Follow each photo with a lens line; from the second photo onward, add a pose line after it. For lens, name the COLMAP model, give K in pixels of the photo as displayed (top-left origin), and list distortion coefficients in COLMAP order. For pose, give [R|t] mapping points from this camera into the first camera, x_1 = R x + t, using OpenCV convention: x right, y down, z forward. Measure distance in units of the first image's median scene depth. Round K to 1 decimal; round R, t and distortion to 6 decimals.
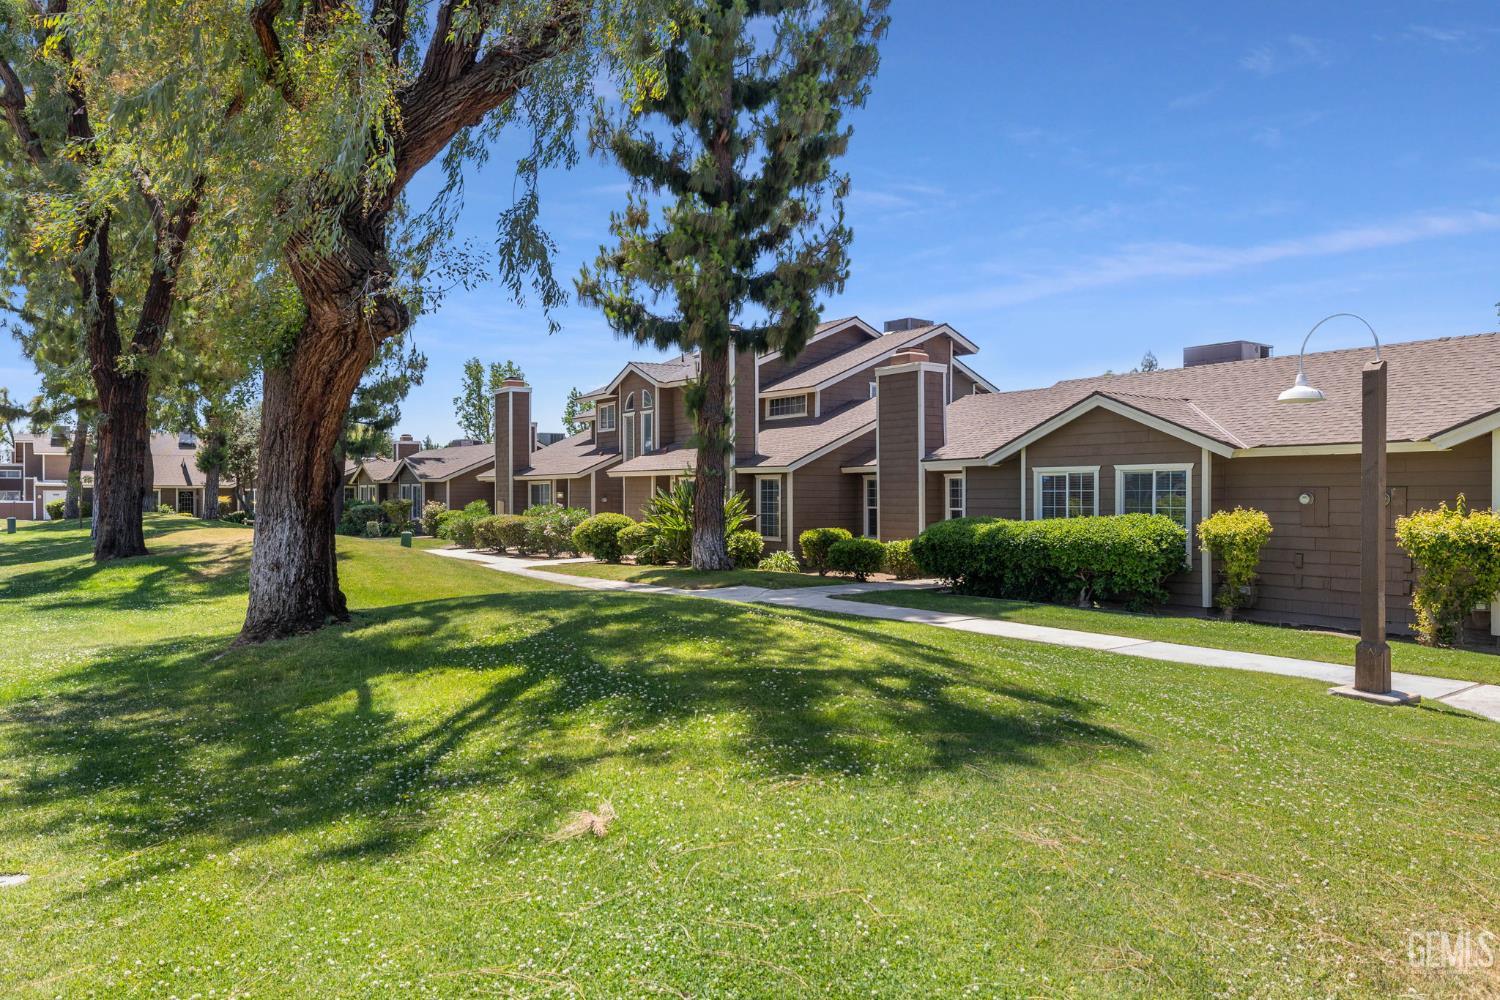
lens RADIAL K [[1292.6, 0, 773.8], [0, 1292.6, 500.7], [0, 0, 1]] dist [0.002246, 0.001256]
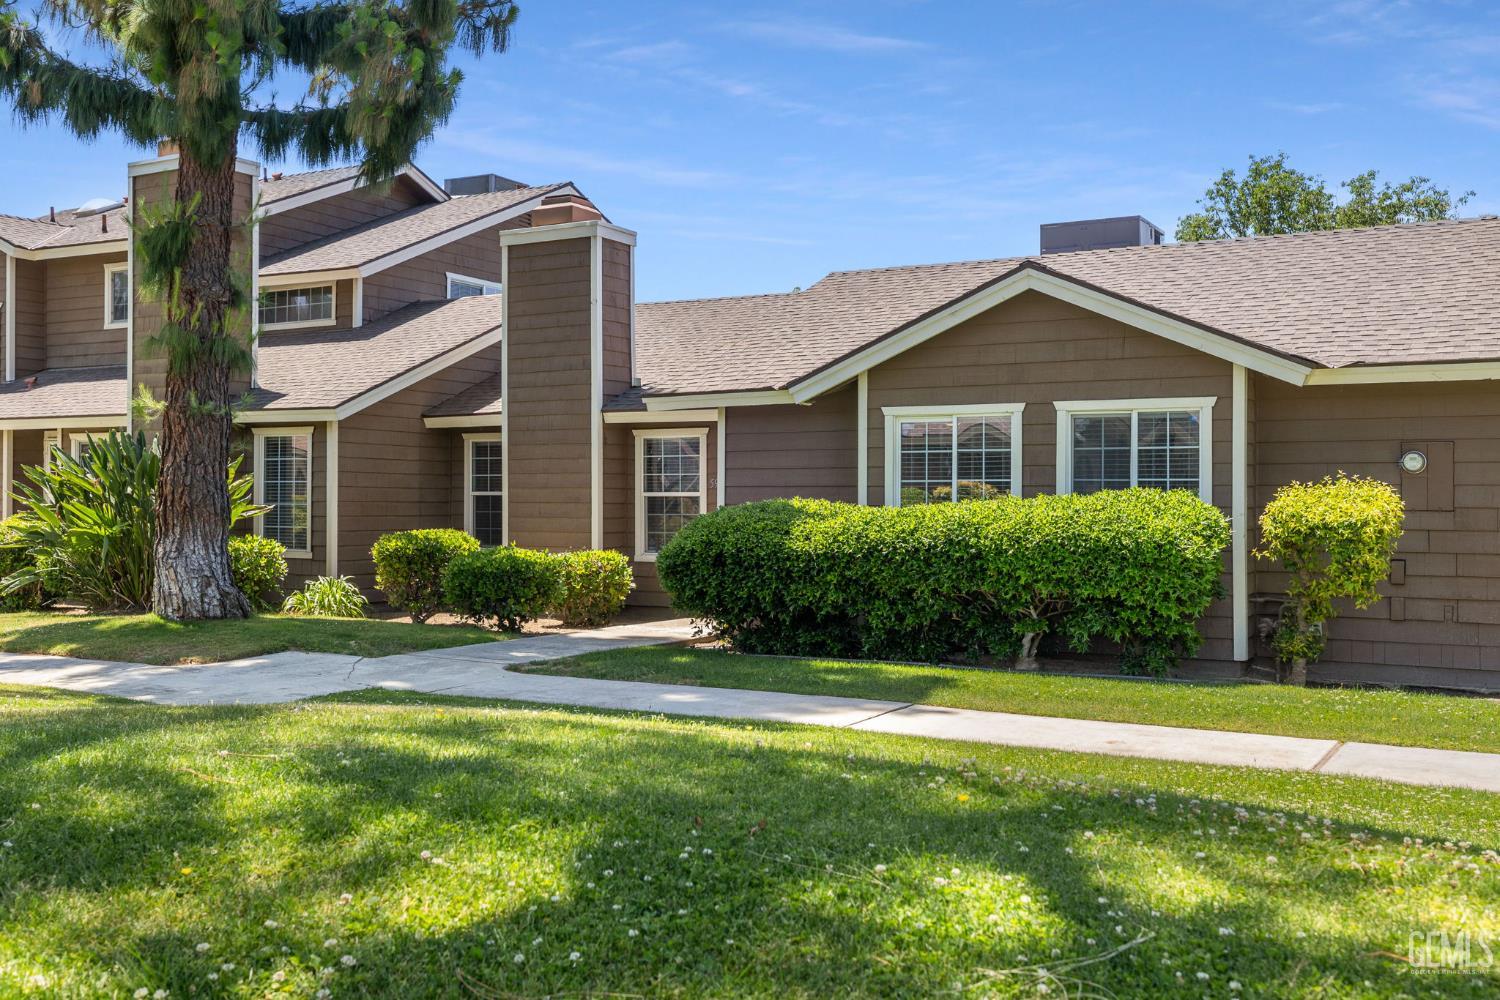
lens RADIAL K [[1504.1, 0, 750.0], [0, 1504.1, 500.0], [0, 0, 1]] dist [-0.002196, 0.011568]
pose [[0.897963, 0.005085, 0.440041, -0.108037], [0.001924, 0.999878, -0.015480, 0.019516], [-0.440066, 0.014747, 0.897844, 0.424167]]
